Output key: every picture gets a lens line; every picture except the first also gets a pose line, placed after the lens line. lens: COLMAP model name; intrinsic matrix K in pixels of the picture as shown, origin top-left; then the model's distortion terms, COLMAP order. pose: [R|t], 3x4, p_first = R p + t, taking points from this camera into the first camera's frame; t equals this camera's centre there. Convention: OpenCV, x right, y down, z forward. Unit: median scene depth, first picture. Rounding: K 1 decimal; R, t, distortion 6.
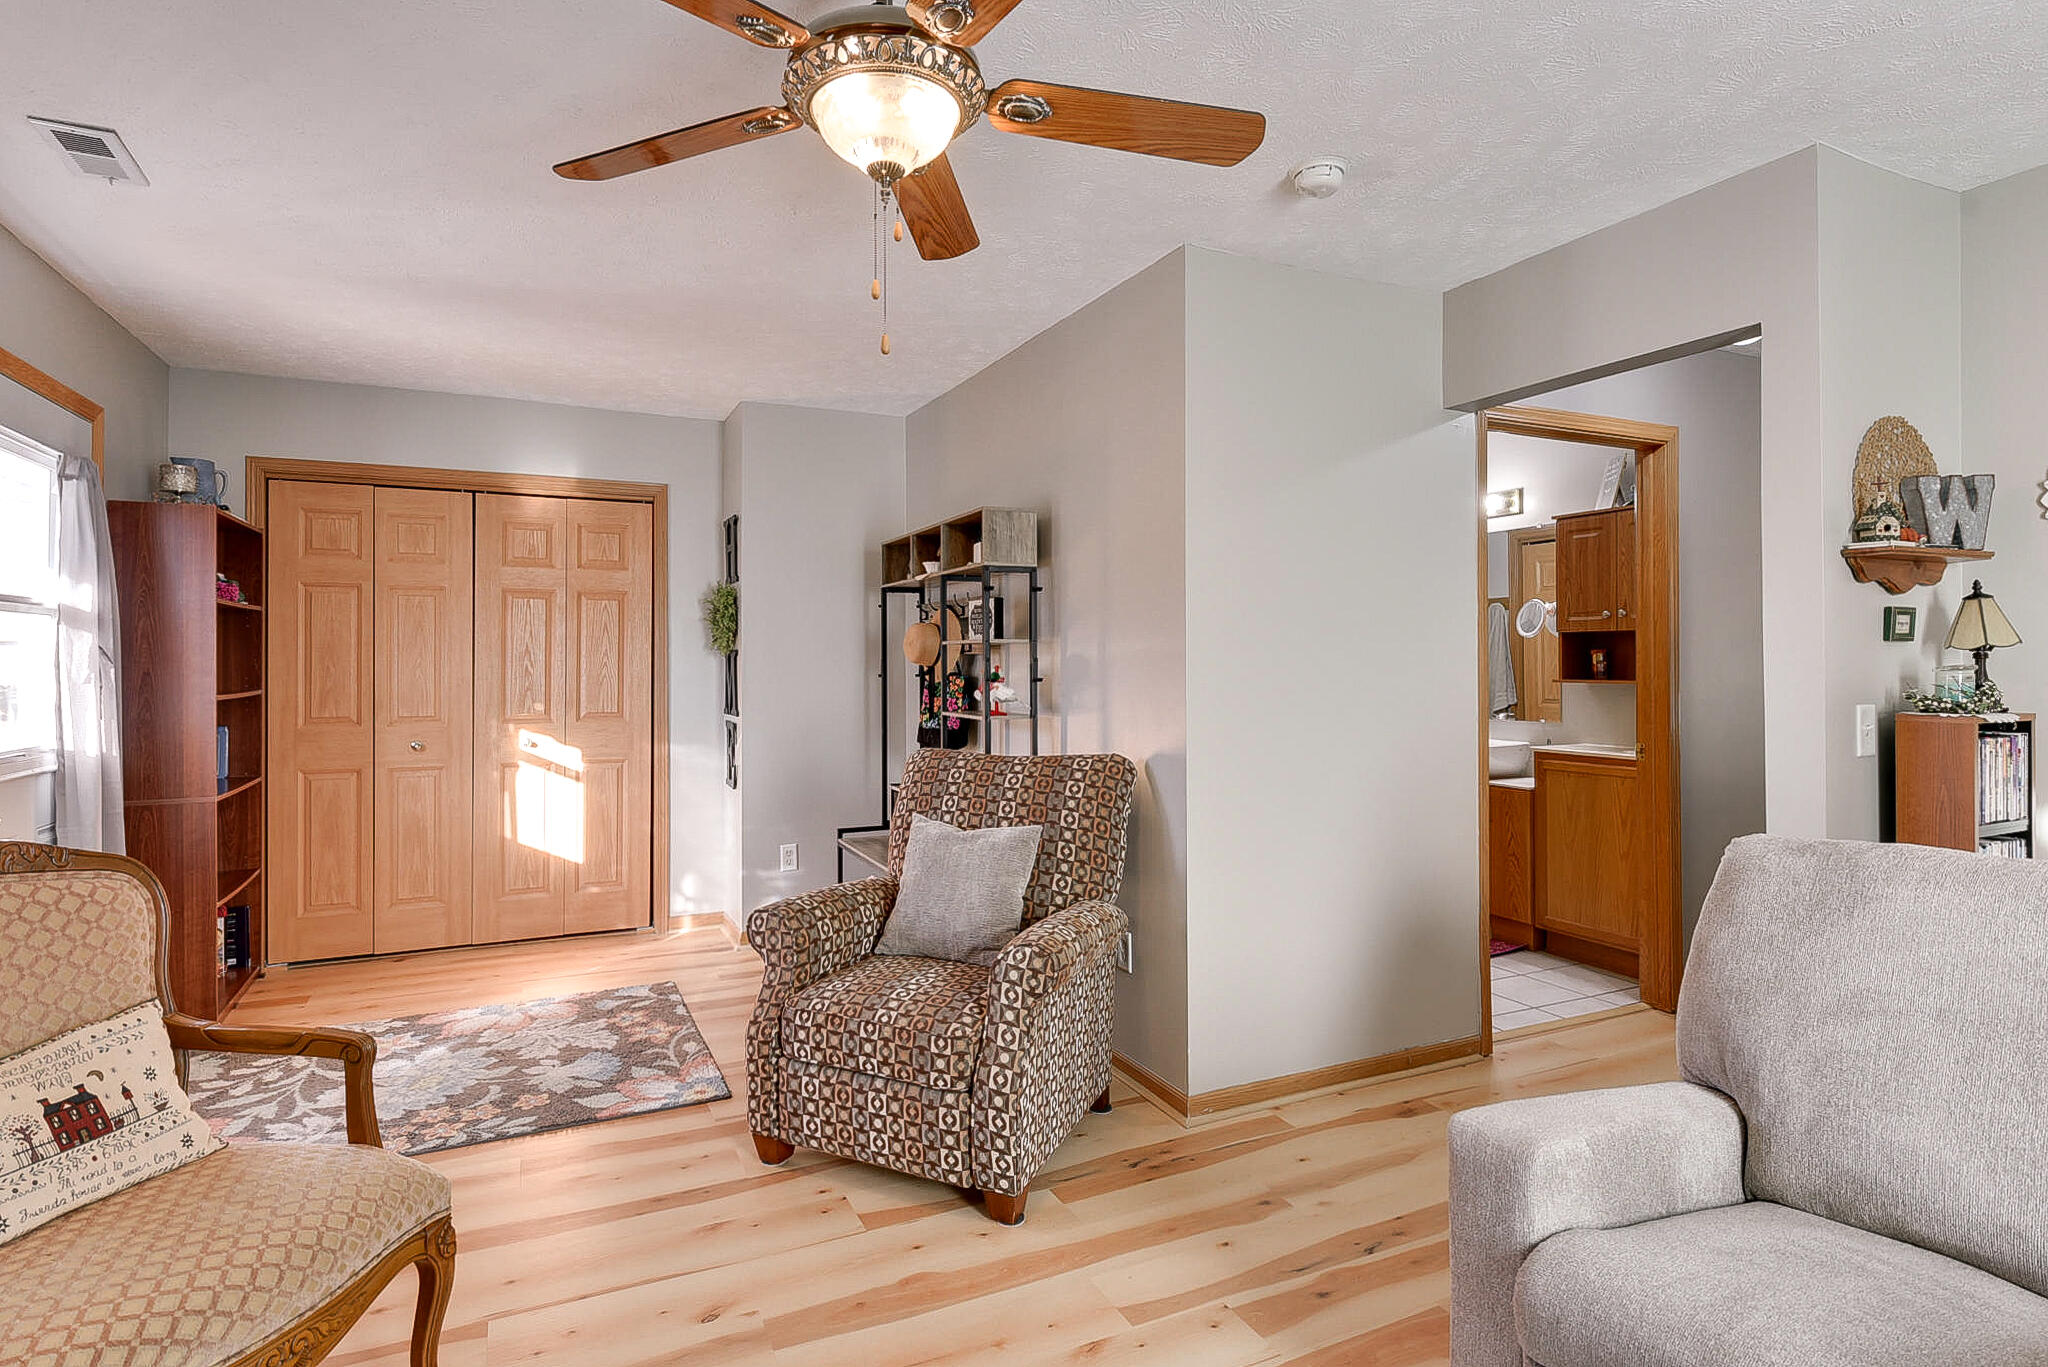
lens RADIAL K [[1060.5, 0, 1016.4], [0, 1060.5, 653.2], [0, 0, 1]] dist [0.001991, -0.001538]
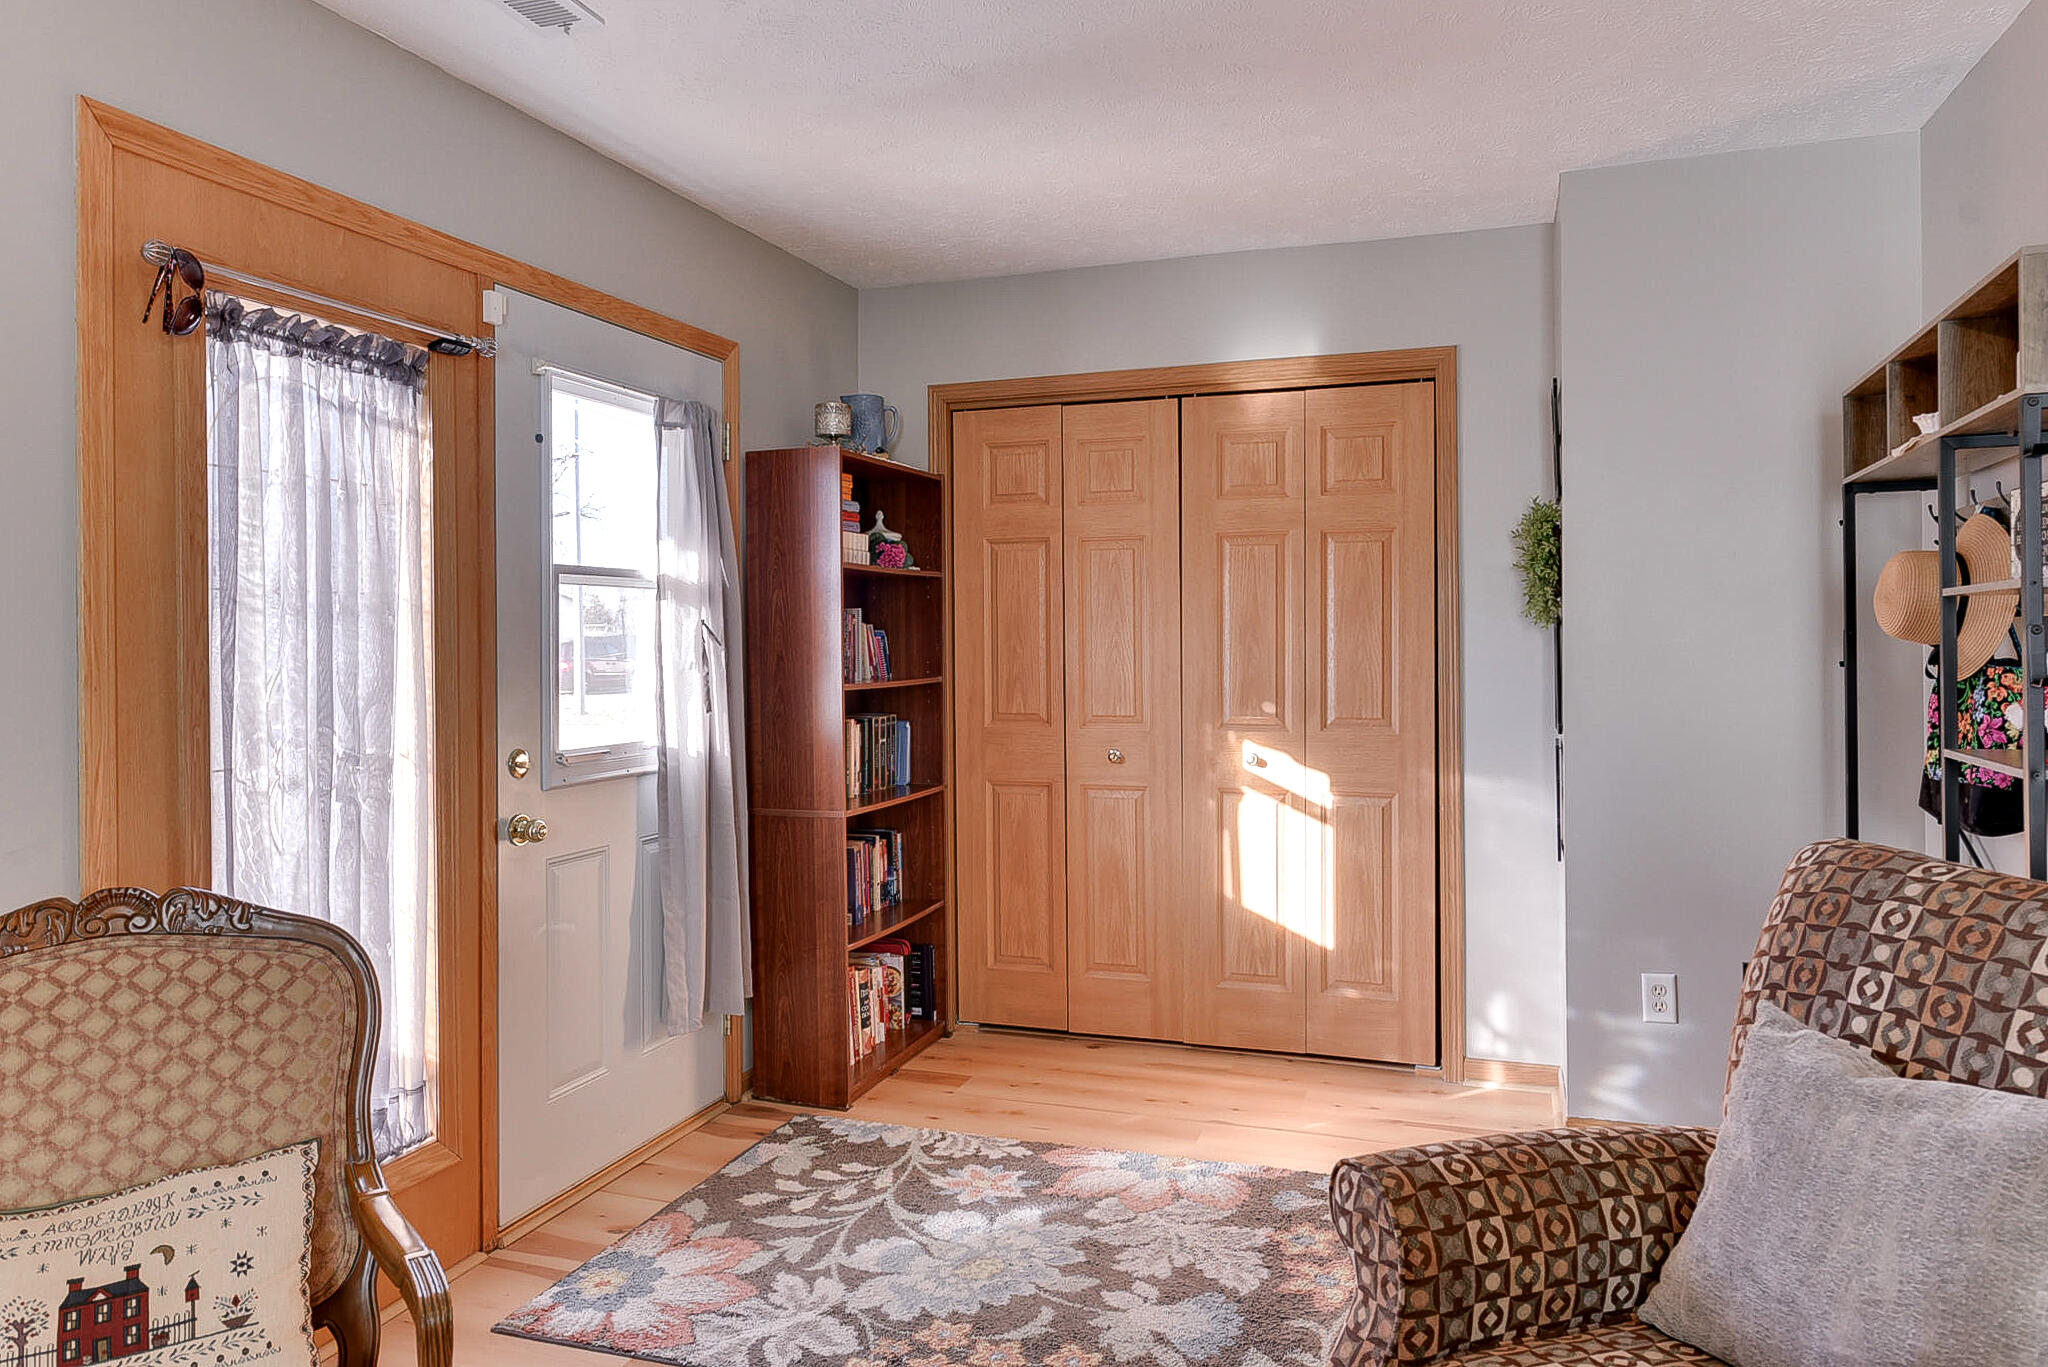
lens RADIAL K [[1380.6, 0, 1014.9], [0, 1380.6, 643.5], [0, 0, 1]] dist [0.004499, 0.000705]
pose [[0.707009, -0.003088, -0.707198, 0.079007], [0.012170, 0.999896, 0.007801, 0.002747], [0.707100, -0.014122, 0.706973, 0.401702]]
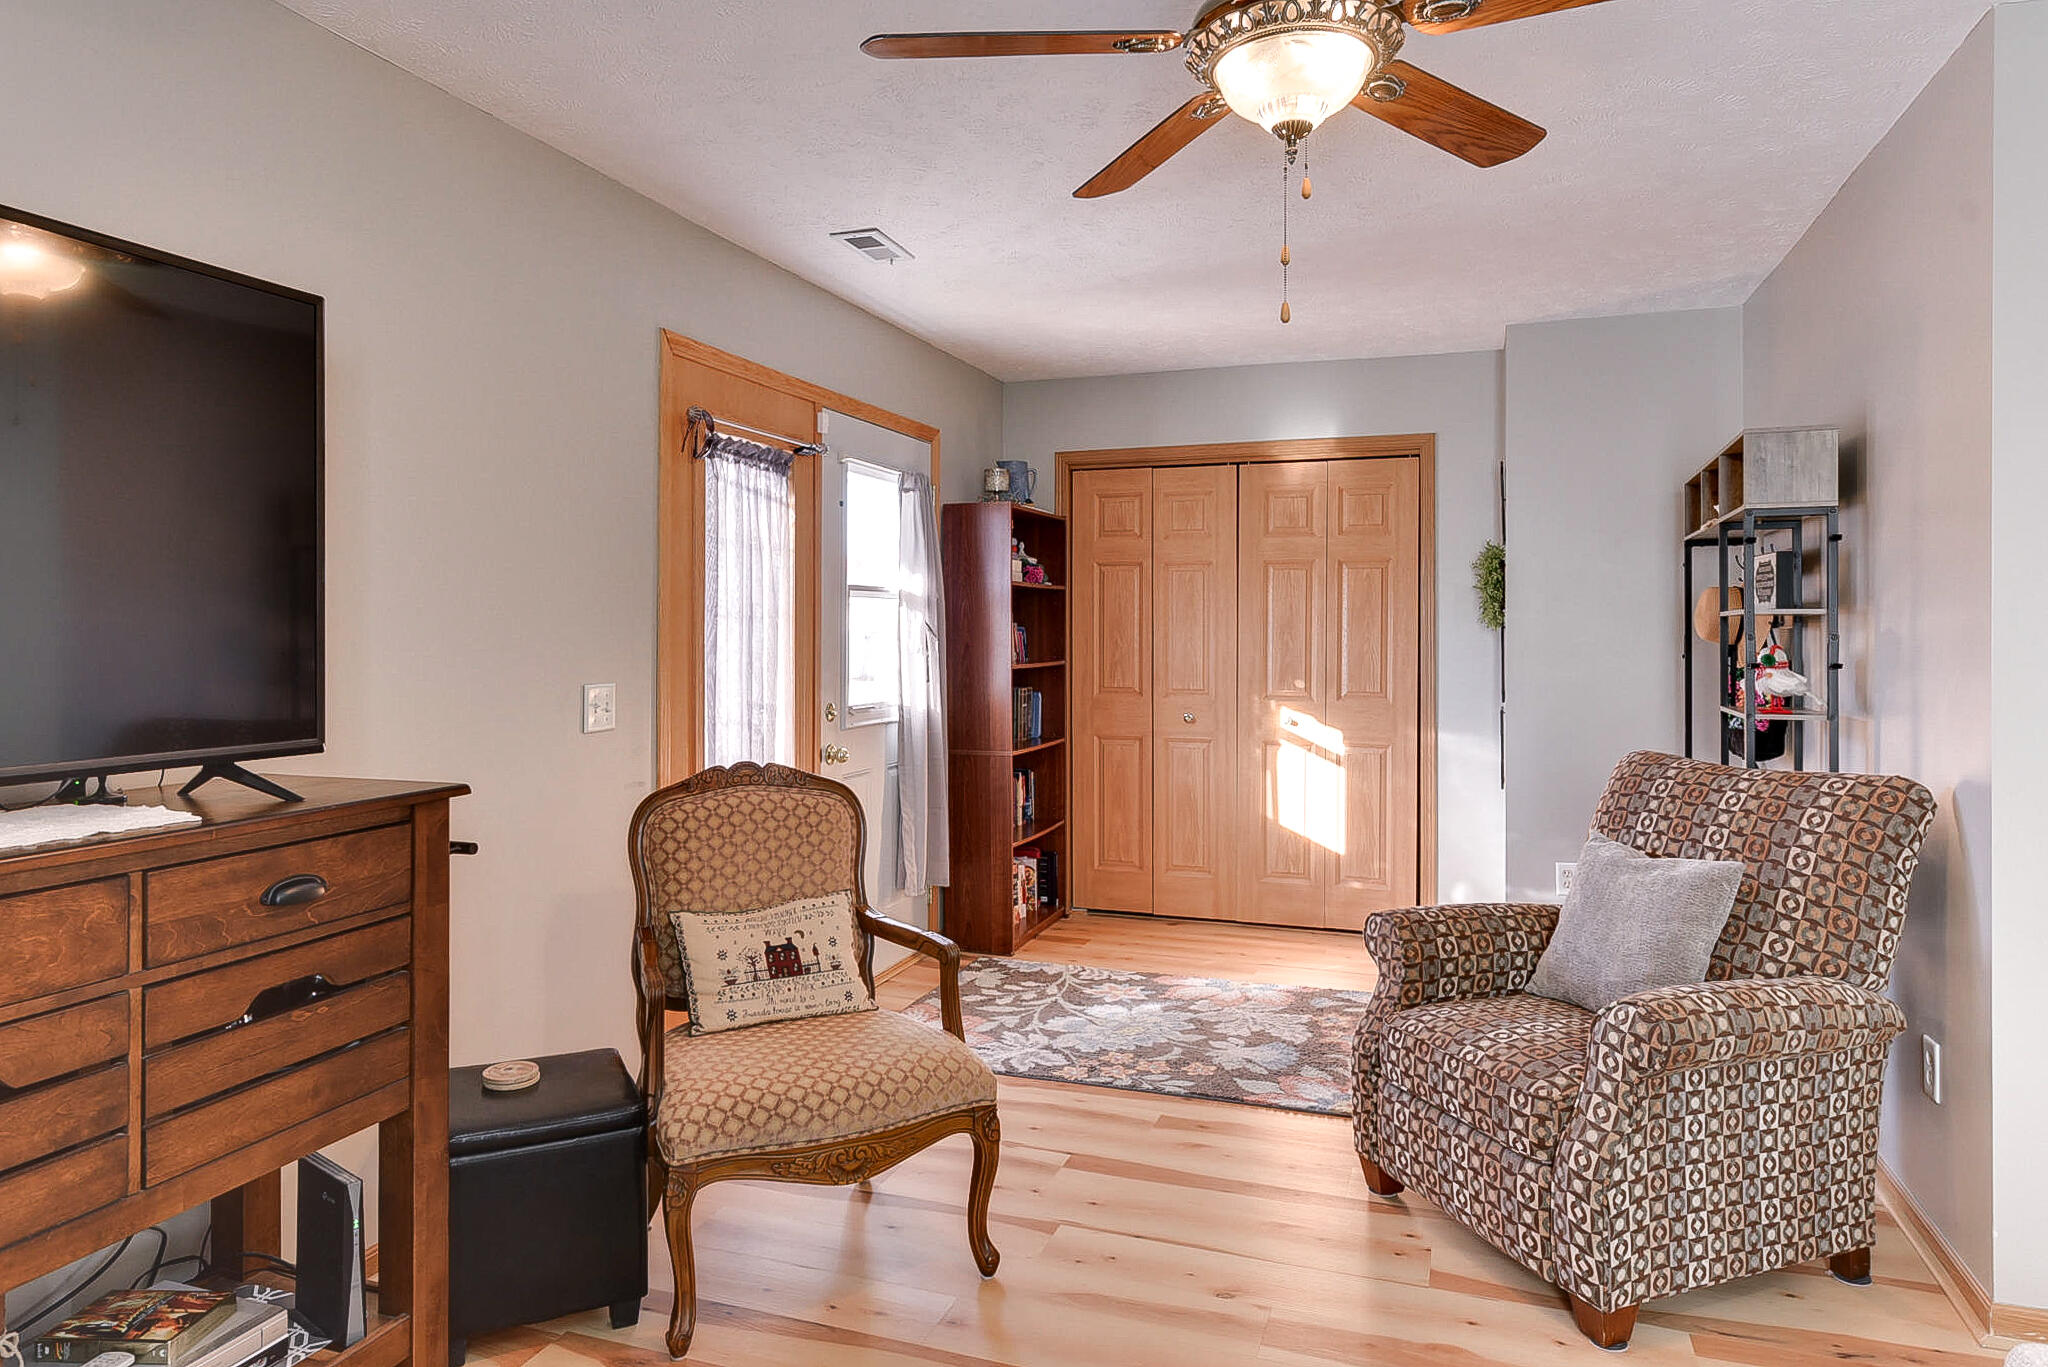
lens RADIAL K [[1296.2, 0, 1001.6], [0, 1296.2, 633.0], [0, 0, 1]] dist [0.002624, -0.000705]
pose [[0.699097, 0.002805, -0.715022, 0.285604], [0.003228, 0.999970, 0.007078, -0.005696], [0.715020, -0.007256, 0.699066, -0.001998]]
